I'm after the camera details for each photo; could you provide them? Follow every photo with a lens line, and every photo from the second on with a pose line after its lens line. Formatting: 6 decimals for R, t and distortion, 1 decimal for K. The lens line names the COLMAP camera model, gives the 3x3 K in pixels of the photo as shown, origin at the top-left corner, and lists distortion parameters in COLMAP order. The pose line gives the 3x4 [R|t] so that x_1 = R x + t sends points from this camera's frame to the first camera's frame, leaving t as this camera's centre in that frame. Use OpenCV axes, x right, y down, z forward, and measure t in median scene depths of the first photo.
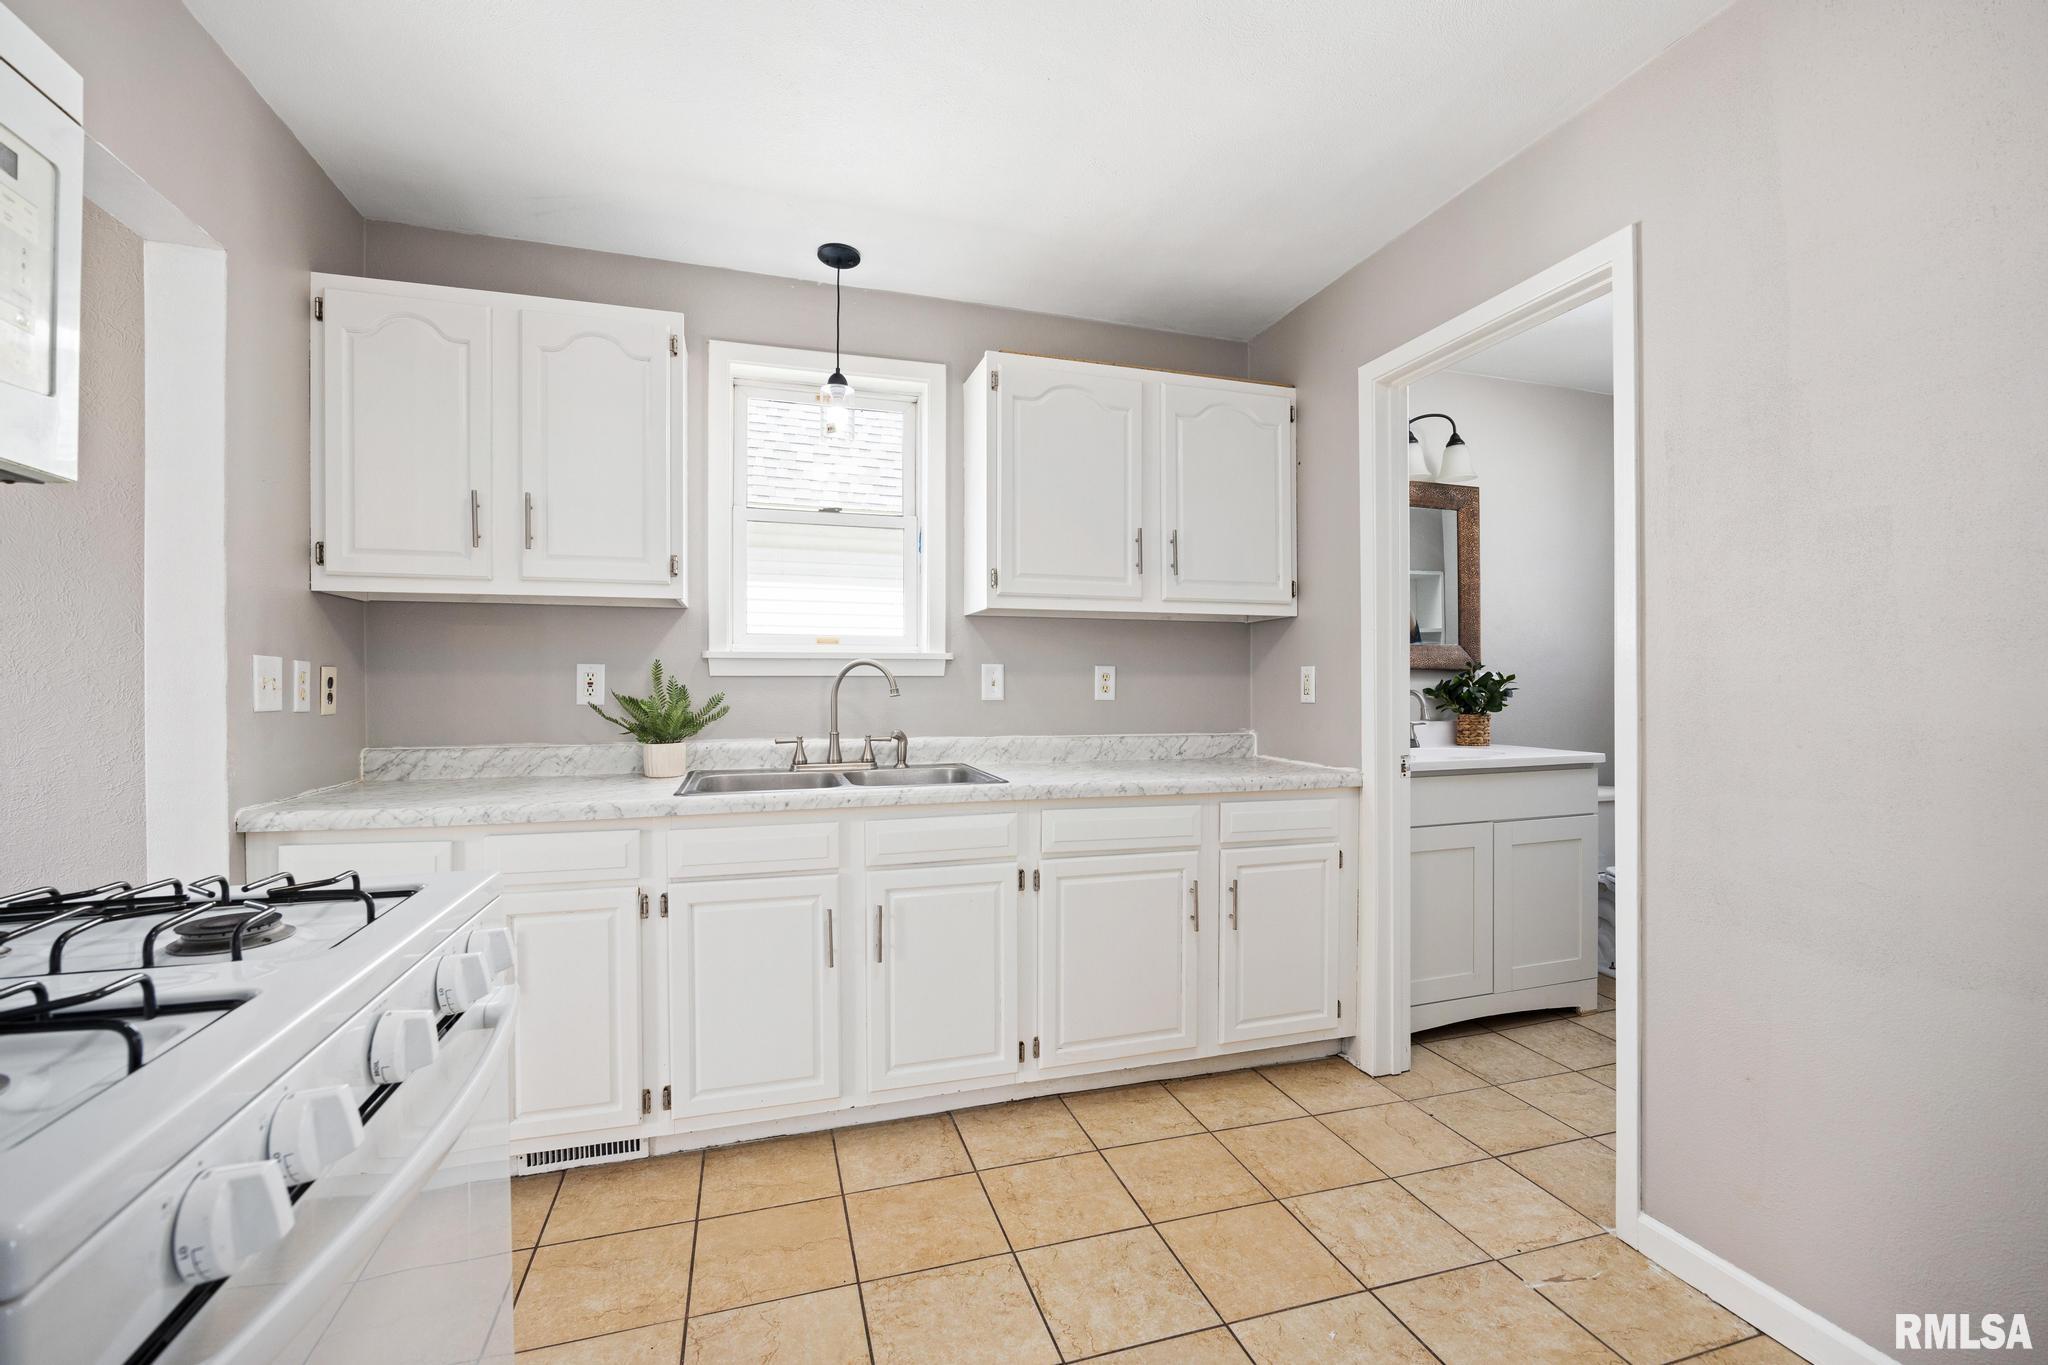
lens RADIAL K [[874.1, 0, 1032.9], [0, 874.1, 690.6], [0, 0, 1]] dist [-0.018673, 0.002678]
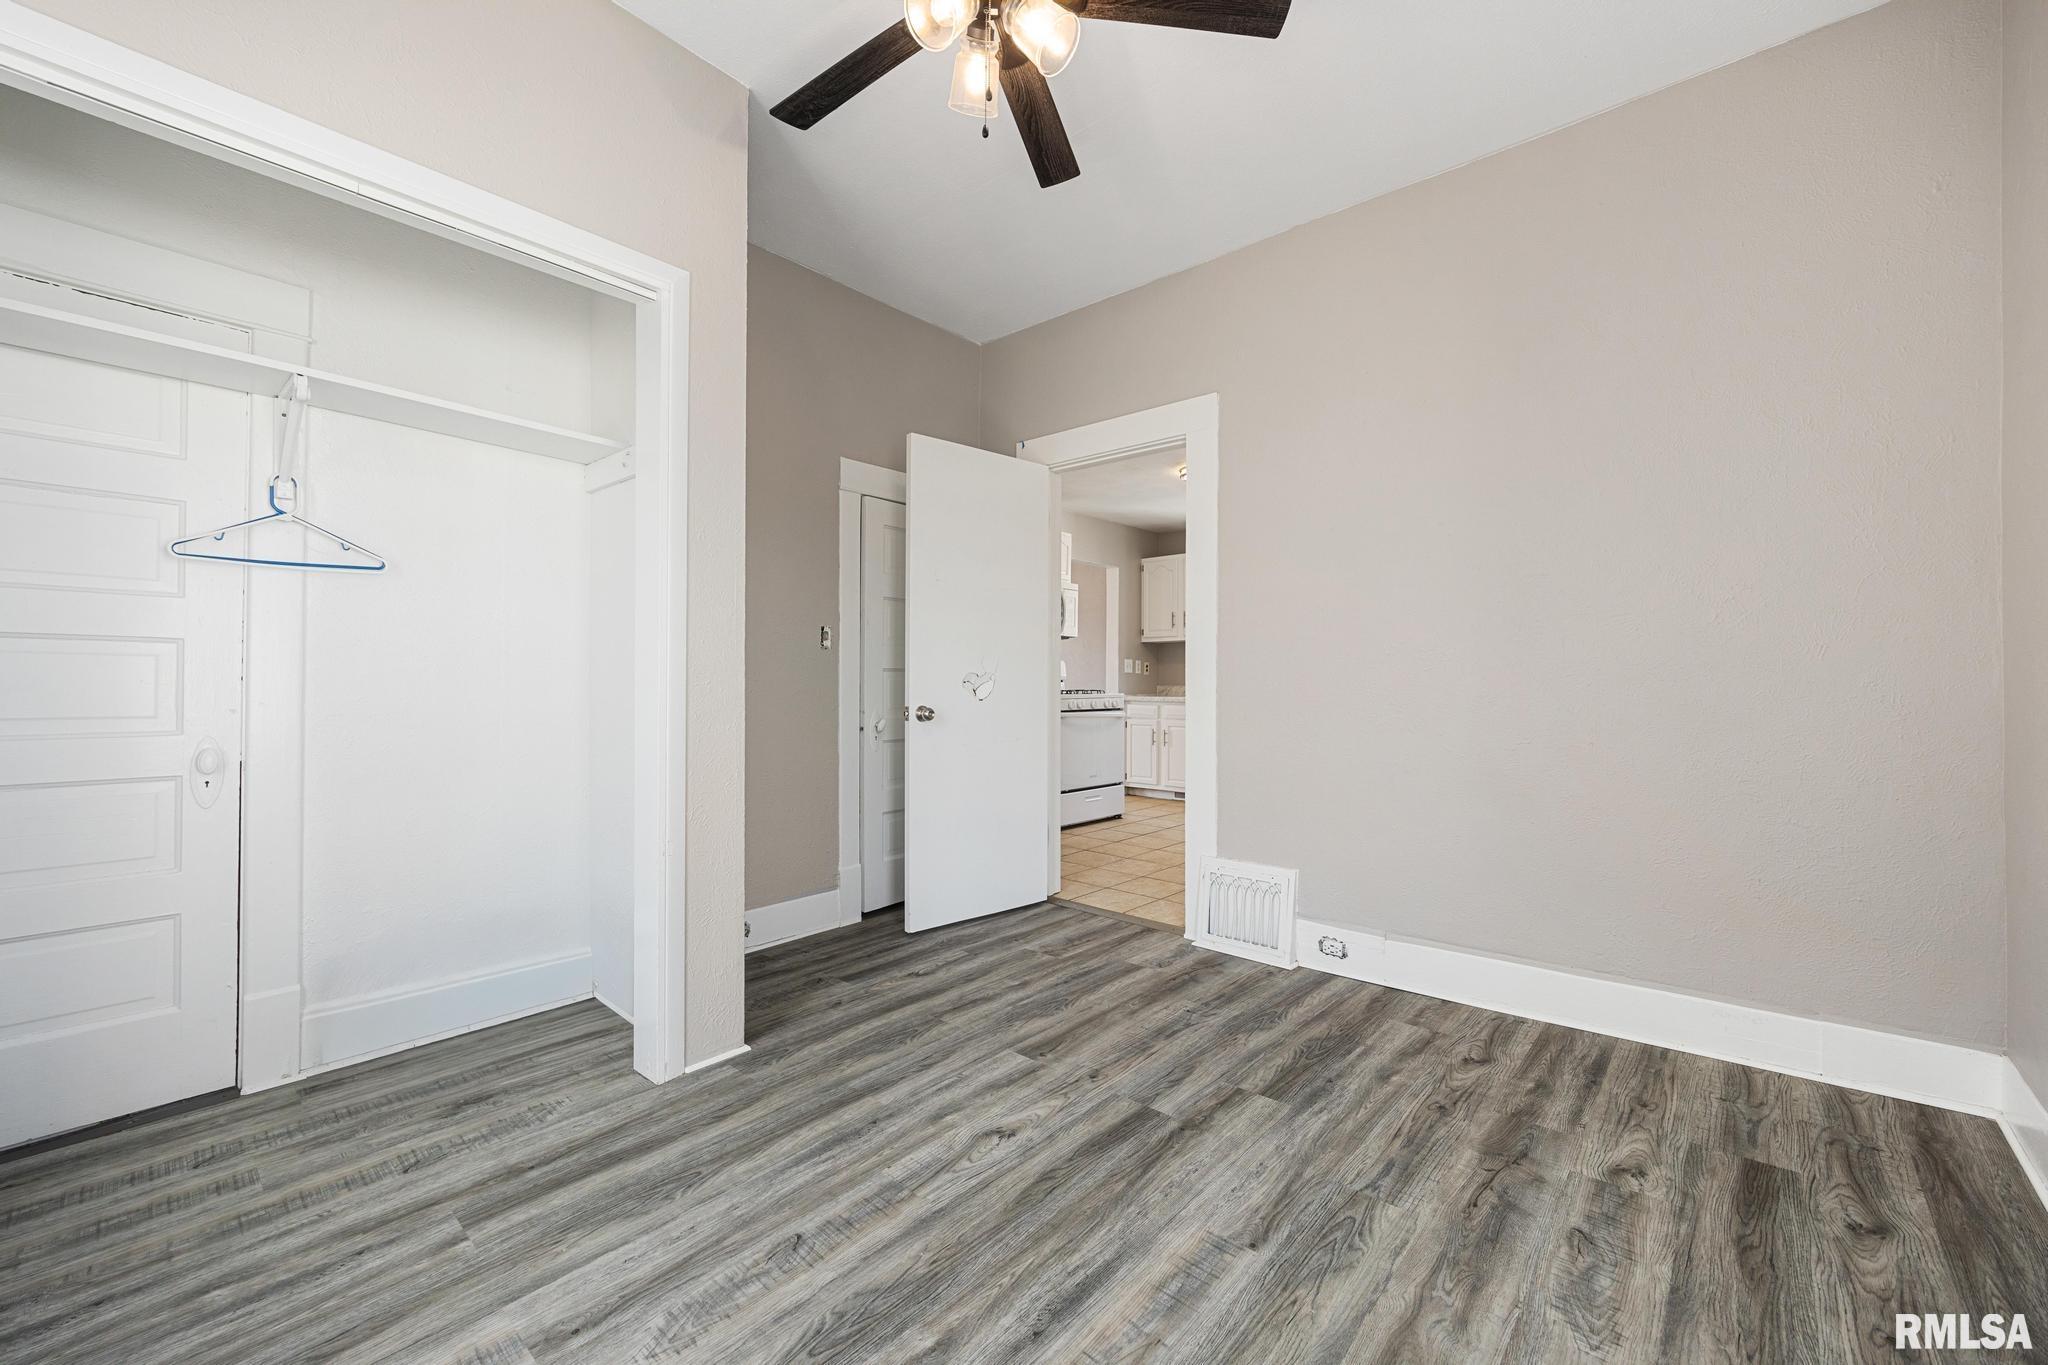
lens RADIAL K [[811.2, 0, 1024.6], [0, 811.2, 680.3], [0, 0, 1]] dist [0.000330, 0.000005]
pose [[0.496427, -0.000729, -0.868078, 1.688882], [-0.005901, 0.999974, -0.004215, 0.059494], [0.868058, 0.007215, 0.496410, -1.026805]]
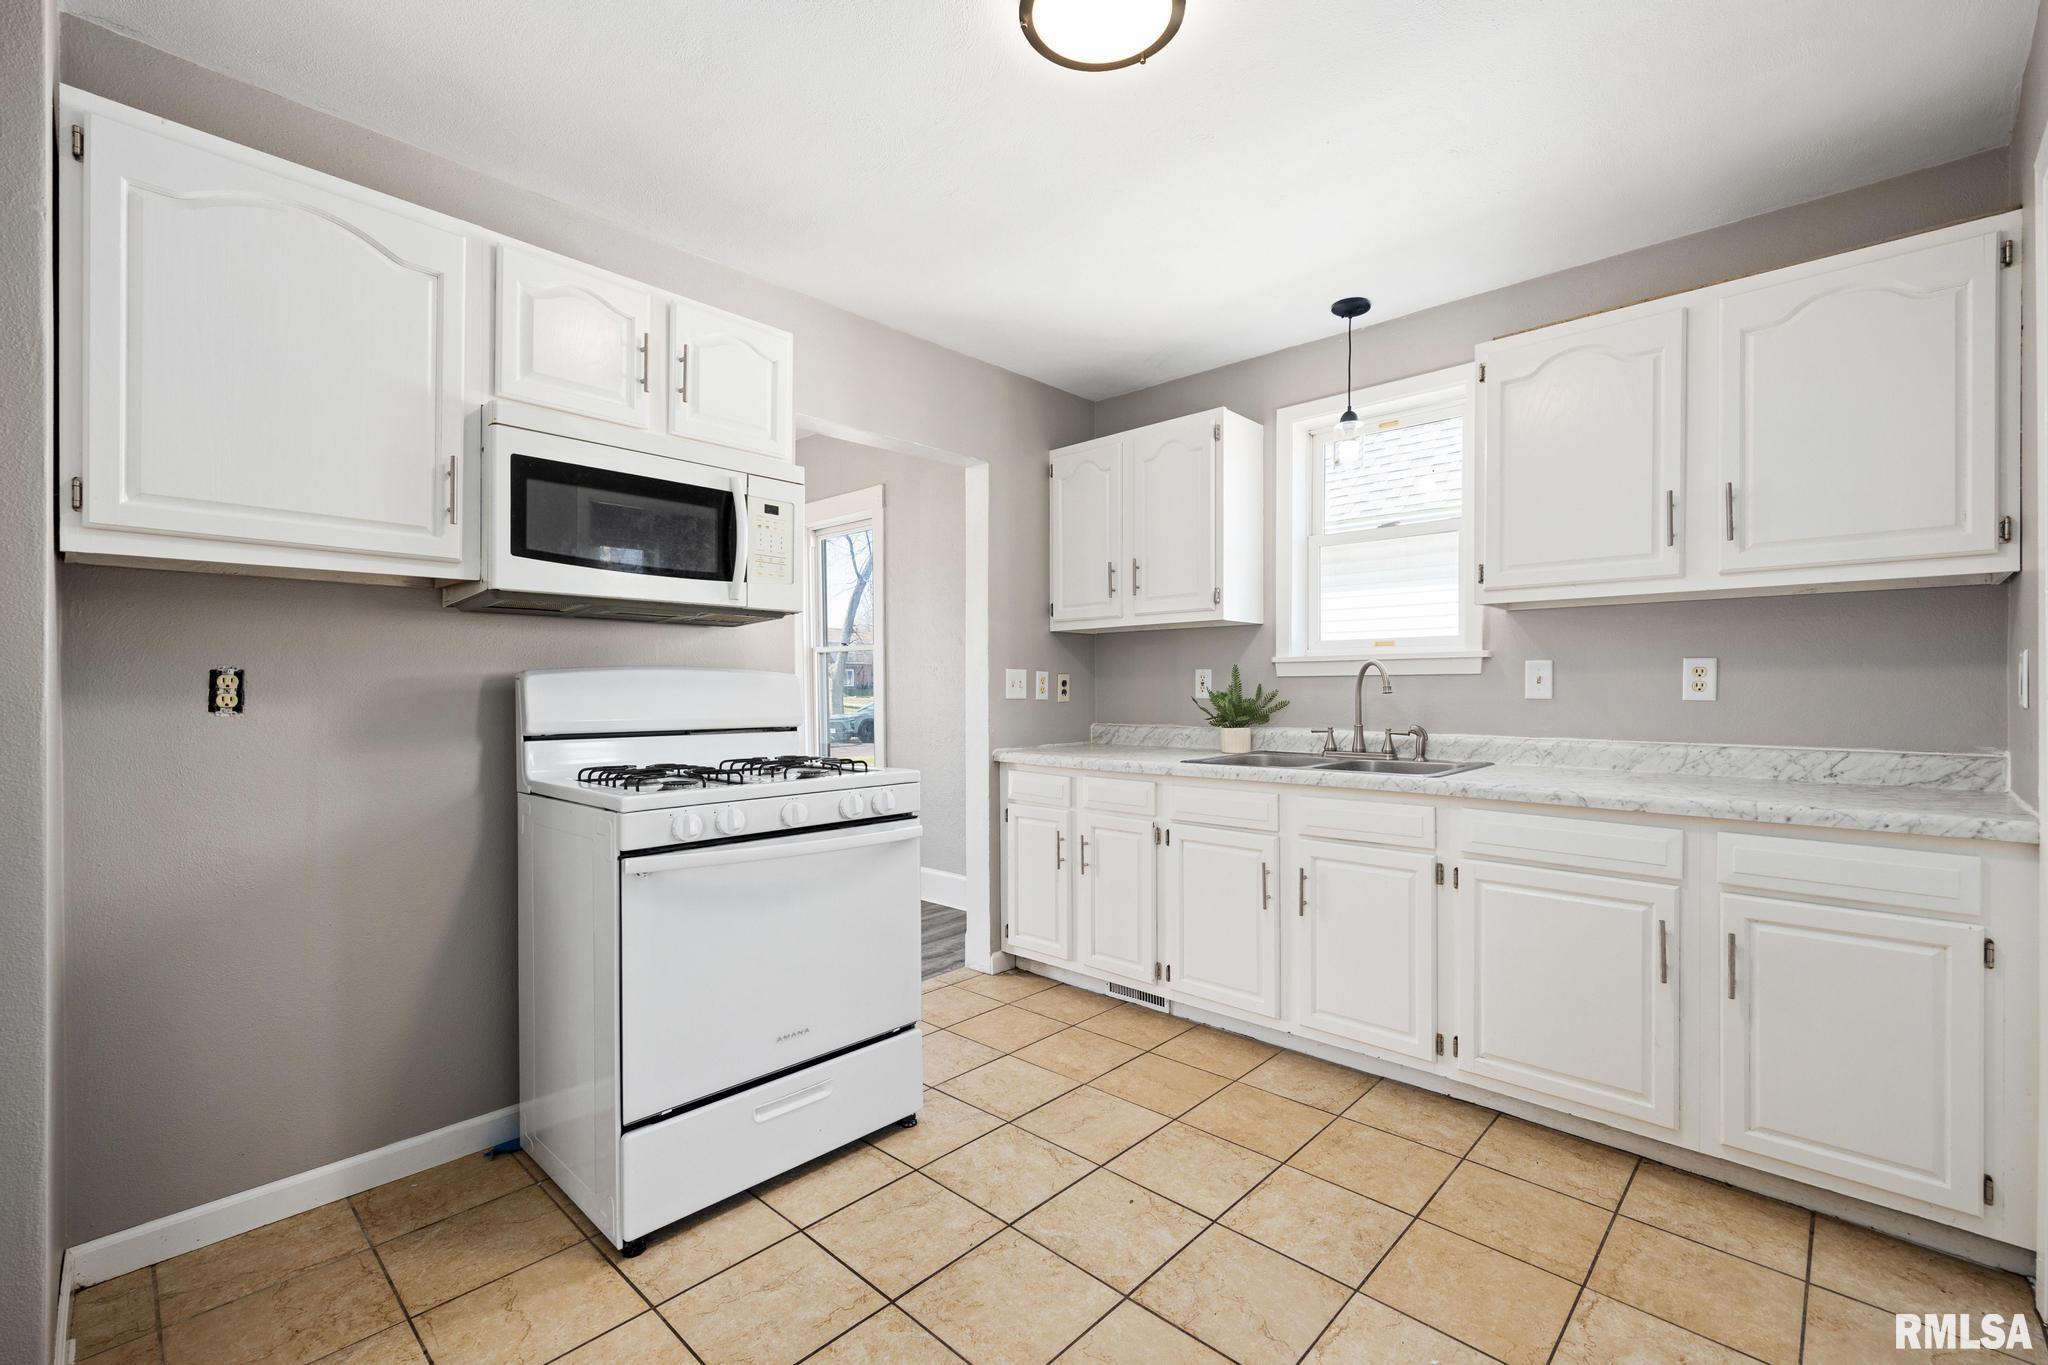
lens RADIAL K [[874.1, 0, 1034.1], [0, 874.1, 686.2], [0, 0, 1]] dist [-0.018673, 0.002678]
pose [[0.480782, -0.002551, -0.876836, 0.595471], [-0.003312, 0.999983, -0.004726, 0.004374], [0.876834, 0.005176, 0.480766, 0.093736]]
